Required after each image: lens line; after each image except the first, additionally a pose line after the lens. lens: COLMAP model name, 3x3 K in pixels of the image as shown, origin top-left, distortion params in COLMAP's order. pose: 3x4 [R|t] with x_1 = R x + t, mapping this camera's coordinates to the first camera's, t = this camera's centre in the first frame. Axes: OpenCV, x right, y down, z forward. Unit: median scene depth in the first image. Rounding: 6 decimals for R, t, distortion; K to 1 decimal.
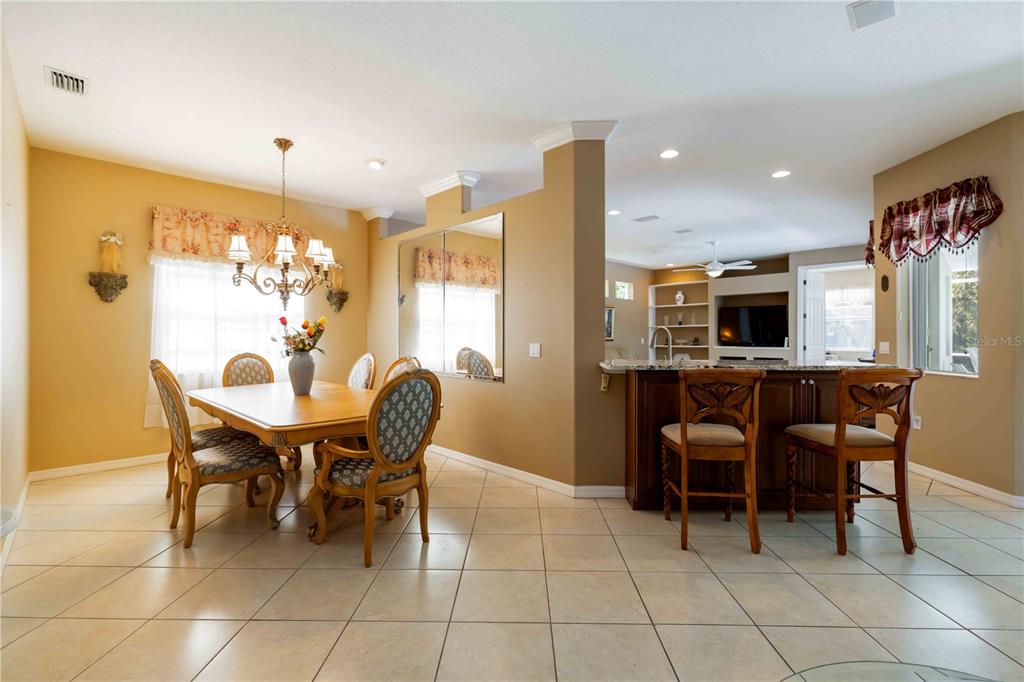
lens RADIAL K [[458.8, 0, 509.1], [0, 458.8, 332.9], [0, 0, 1]] dist [0.069178, 0.000037]
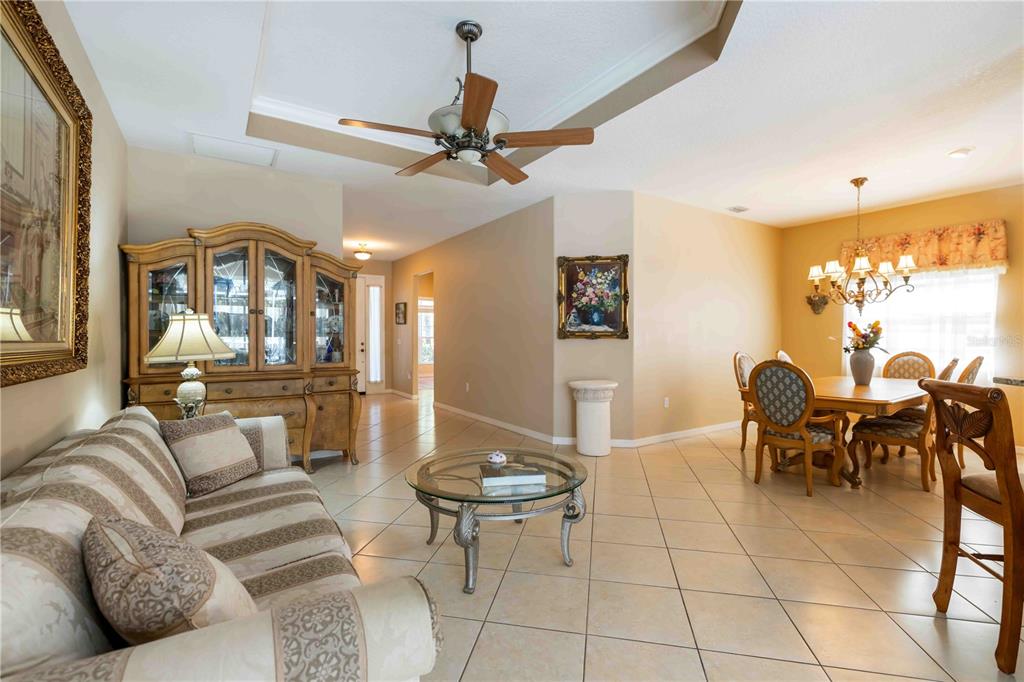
lens RADIAL K [[453.3, 0, 509.0], [0, 453.3, 337.4], [0, 0, 1]] dist [0.000690, 0.000173]
pose [[-0.114137, 0.001810, -0.993463, 0.732768], [0.005978, 0.999981, 0.001135, 0.001814], [0.993447, -0.005809, -0.114145, 0.196967]]
